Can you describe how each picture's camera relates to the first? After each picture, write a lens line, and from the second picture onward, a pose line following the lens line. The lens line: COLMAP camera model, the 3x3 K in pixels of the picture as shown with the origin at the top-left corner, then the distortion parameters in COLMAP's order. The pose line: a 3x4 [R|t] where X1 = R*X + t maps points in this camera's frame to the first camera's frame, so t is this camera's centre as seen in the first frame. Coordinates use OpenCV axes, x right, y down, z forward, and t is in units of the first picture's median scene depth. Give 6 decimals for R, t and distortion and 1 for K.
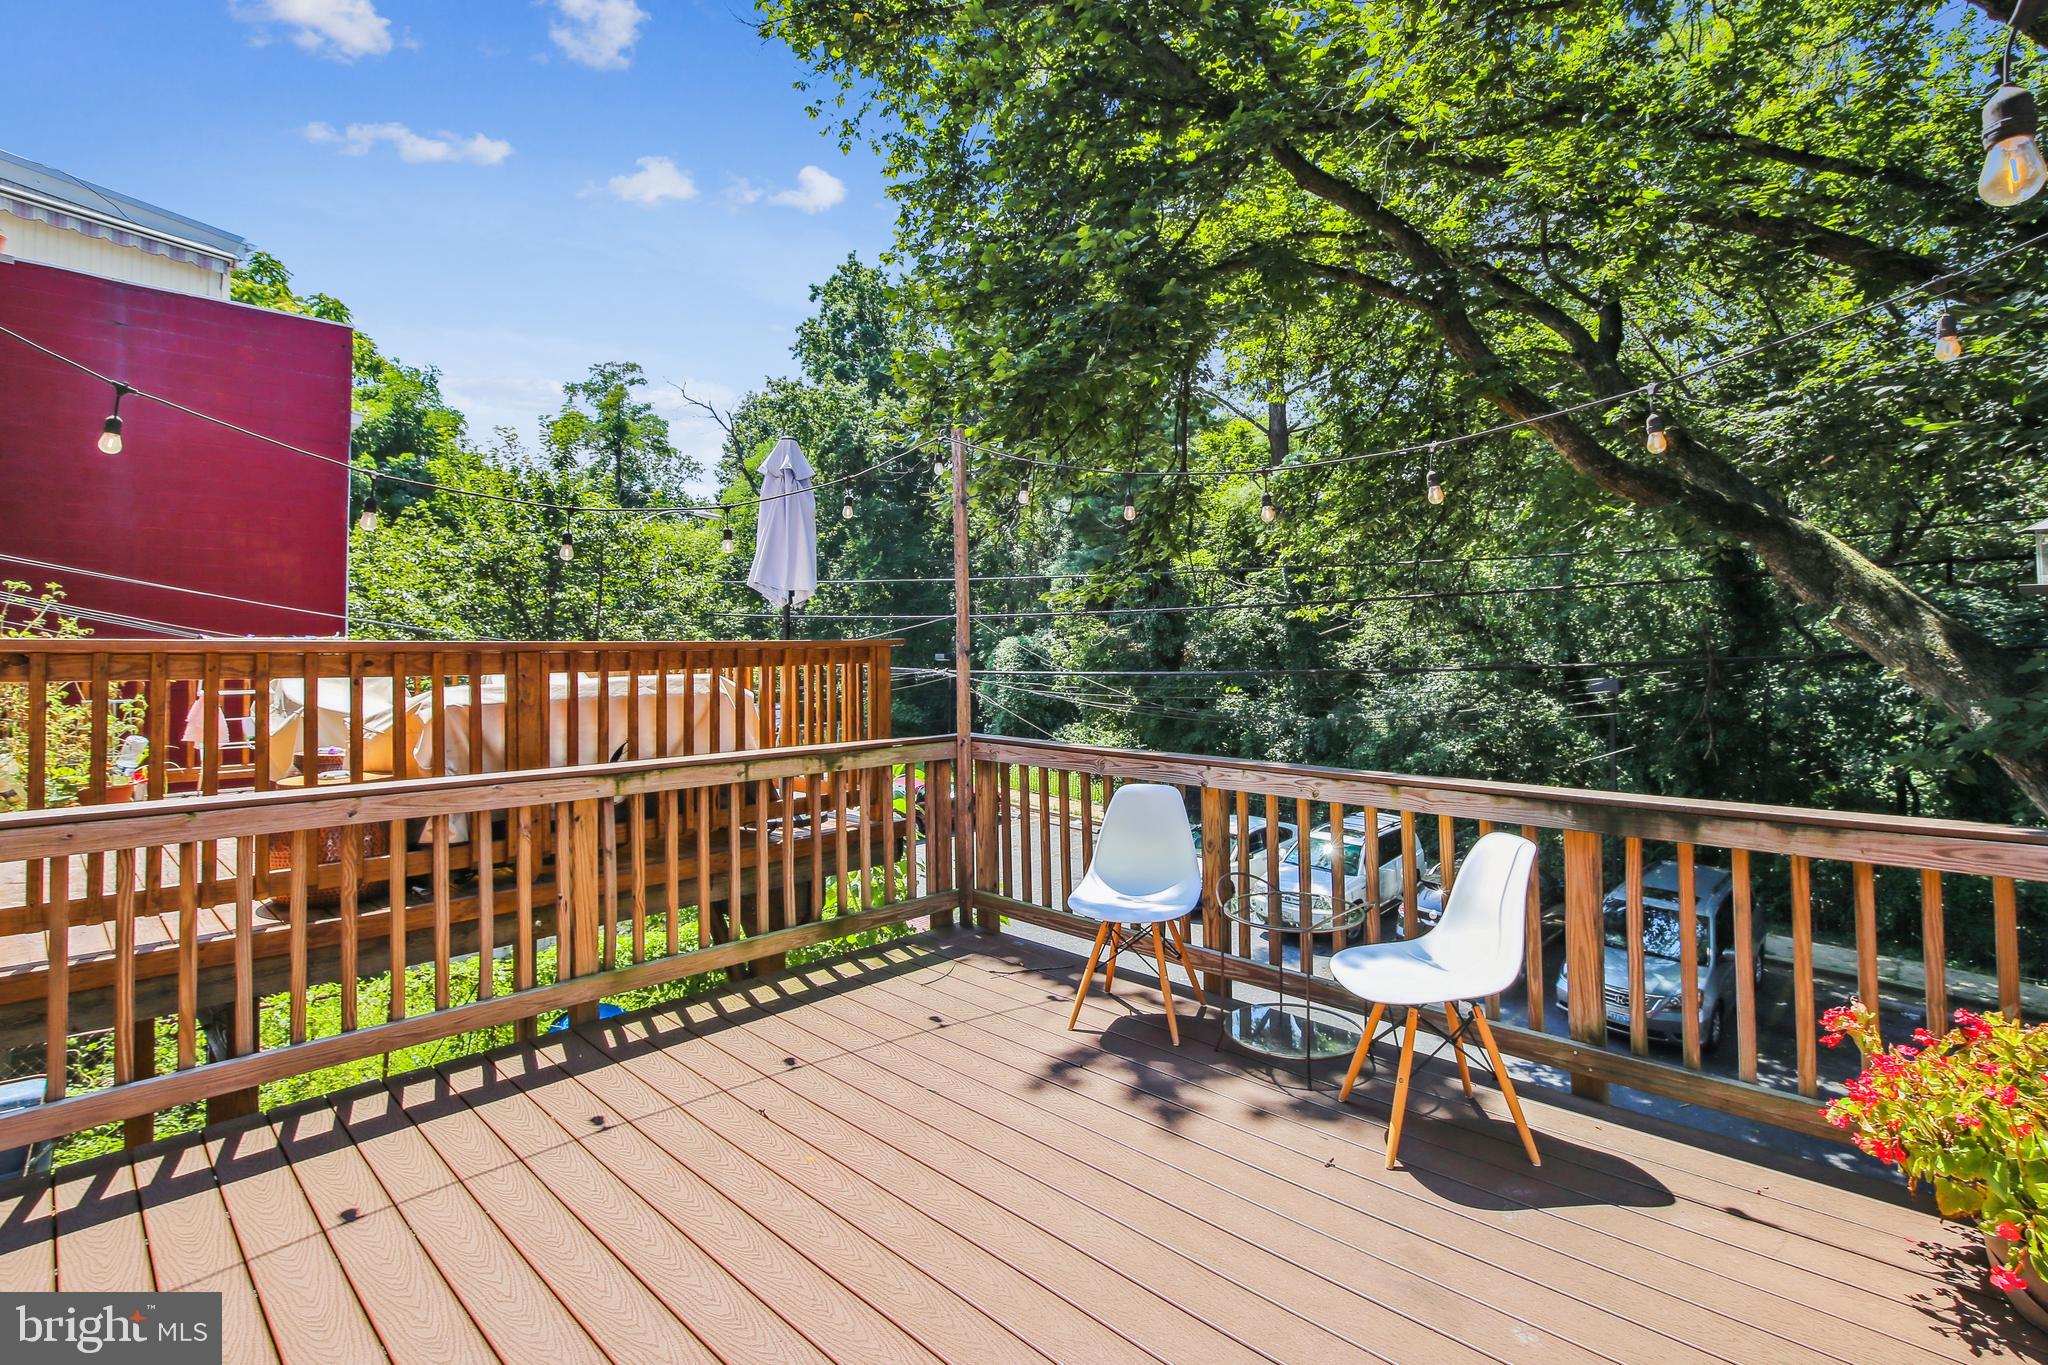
lens RADIAL K [[950.1, 0, 1023.5], [0, 950.1, 688.0], [0, 0, 1]] dist [-0.014085, 0.000441]
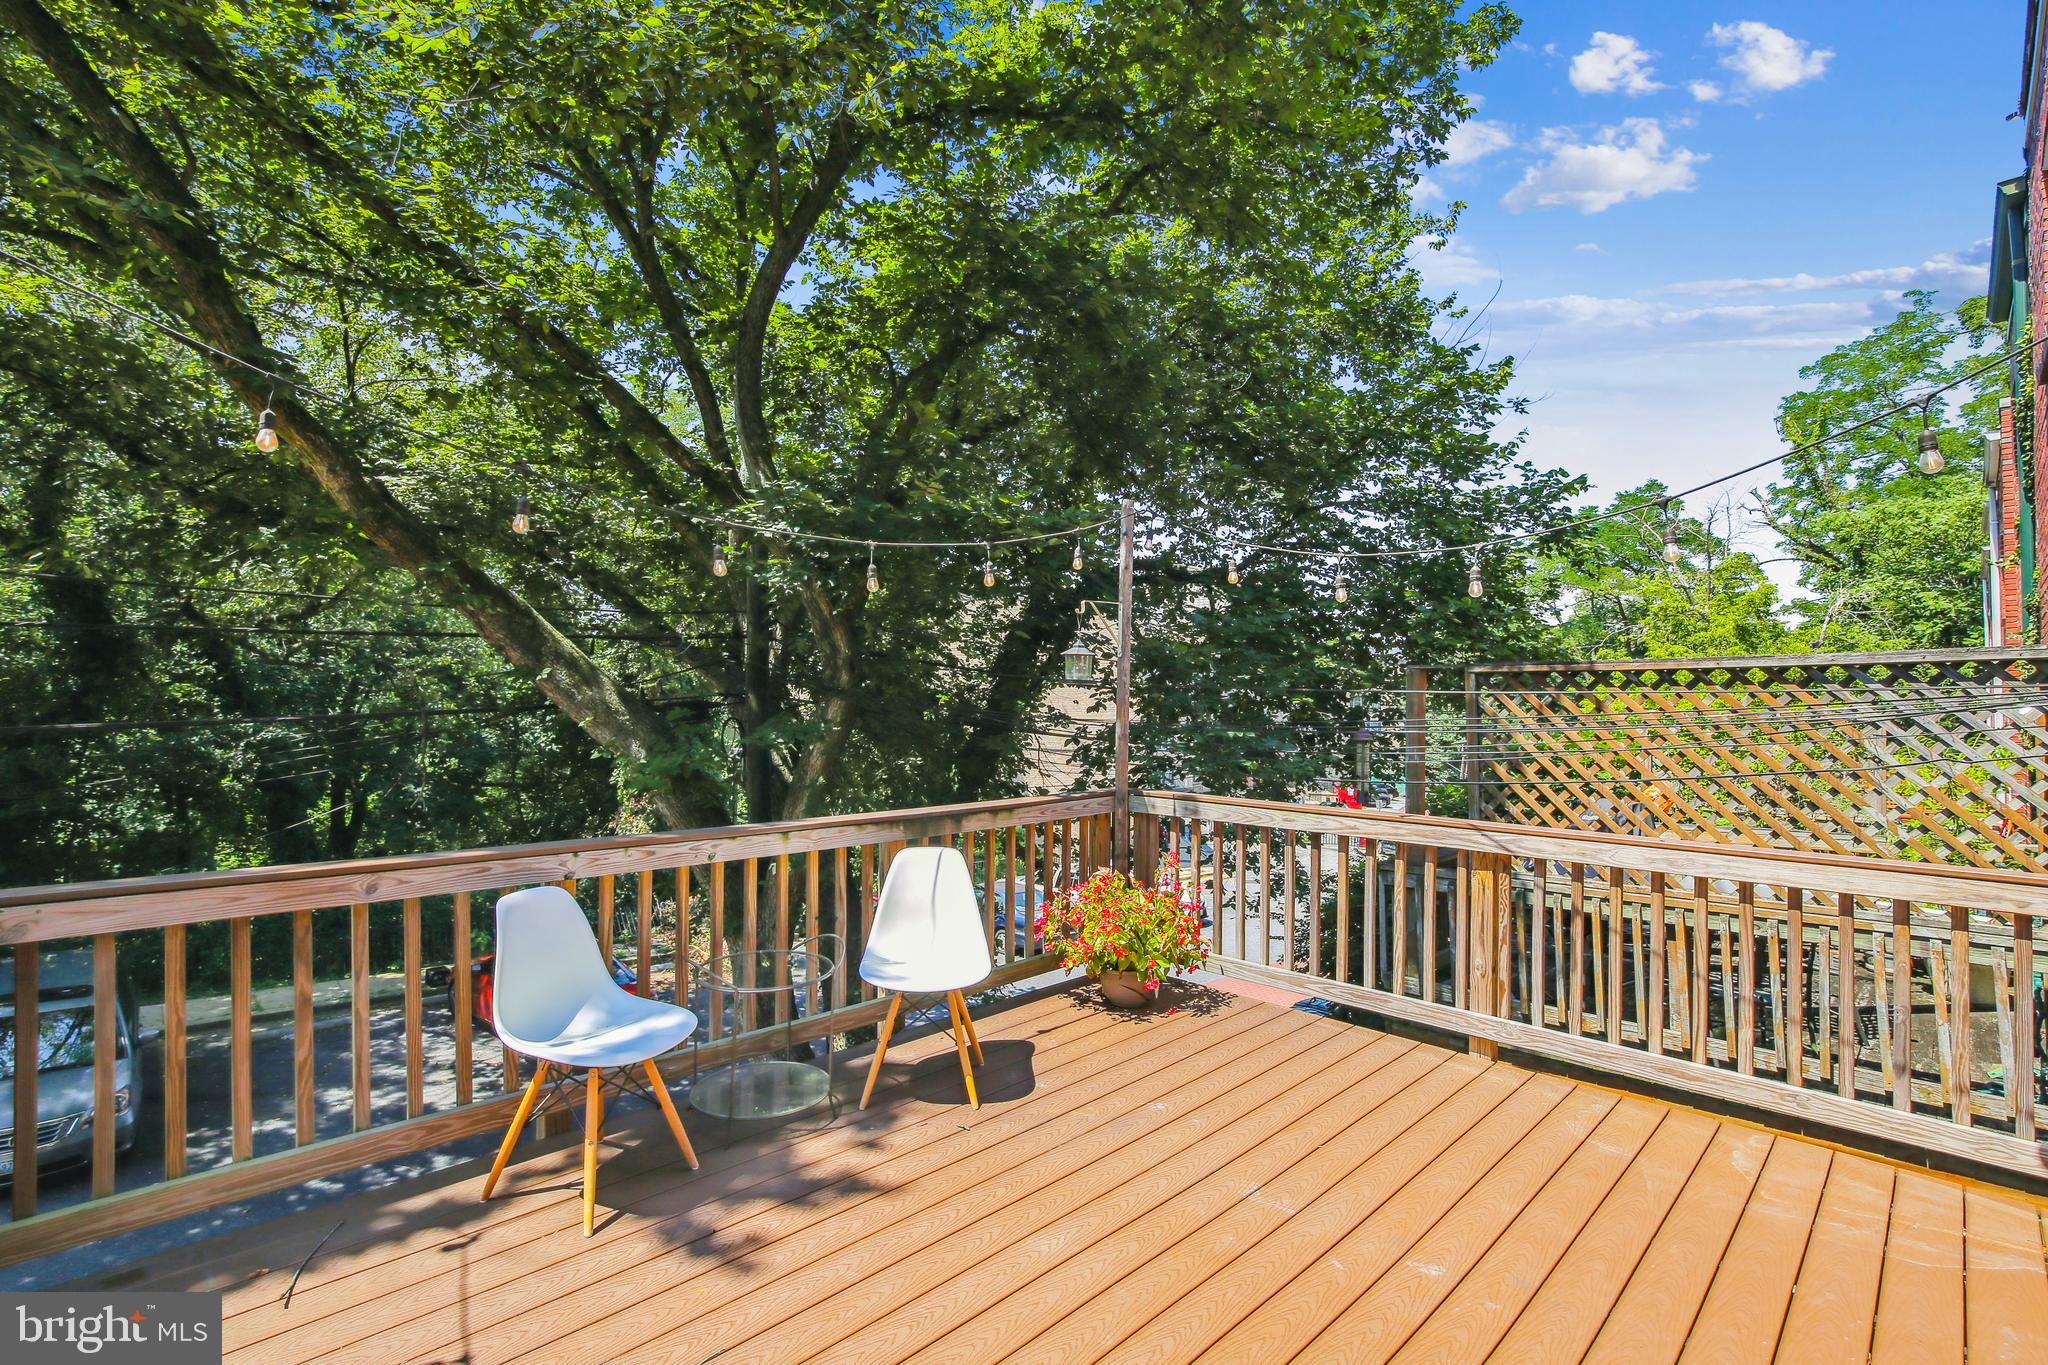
lens RADIAL K [[950.1, 0, 1023.5], [0, 950.1, 688.0], [0, 0, 1]] dist [-0.014085, 0.000441]
pose [[0.030542, 0.011342, 0.999469, -0.744586], [0.037005, 0.999237, -0.012470, -0.046297], [-0.998848, 0.037366, 0.030099, 0.692218]]
